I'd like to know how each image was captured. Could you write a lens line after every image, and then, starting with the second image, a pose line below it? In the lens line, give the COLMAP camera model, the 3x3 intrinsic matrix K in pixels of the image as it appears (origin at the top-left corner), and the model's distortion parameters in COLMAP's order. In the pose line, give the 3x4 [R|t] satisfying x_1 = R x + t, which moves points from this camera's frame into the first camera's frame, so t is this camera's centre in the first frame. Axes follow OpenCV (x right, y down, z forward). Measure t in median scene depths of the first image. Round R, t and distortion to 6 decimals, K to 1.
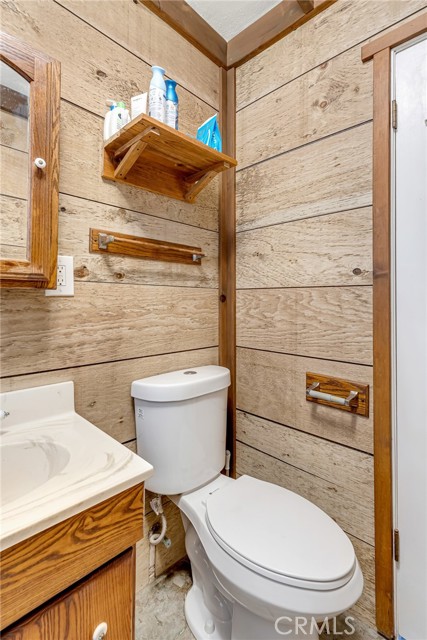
lens RADIAL K [[282.1, 0, 240.3], [0, 282.1, 292.0], [0, 0, 1]] dist [-0.008376, -0.000359]
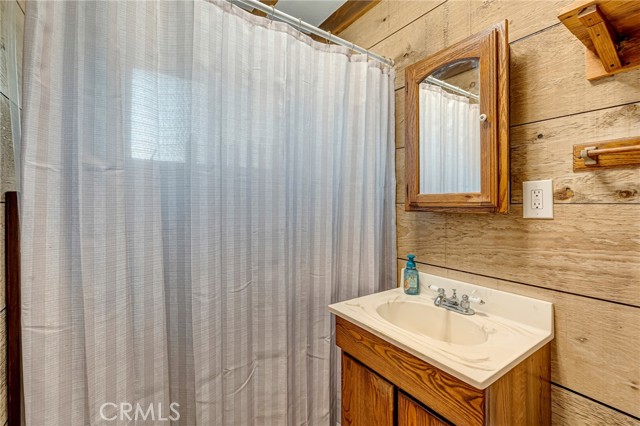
lens RADIAL K [[282.1, 0, 319.9], [0, 282.1, 209.2], [0, 0, 1]] dist [-0.008376, -0.000359]
pose [[-0.209185, 0.007883, -0.977844, 0.558322], [0.015319, 0.999871, 0.004783, -0.037678], [0.977756, -0.013979, -0.209279, 0.400694]]
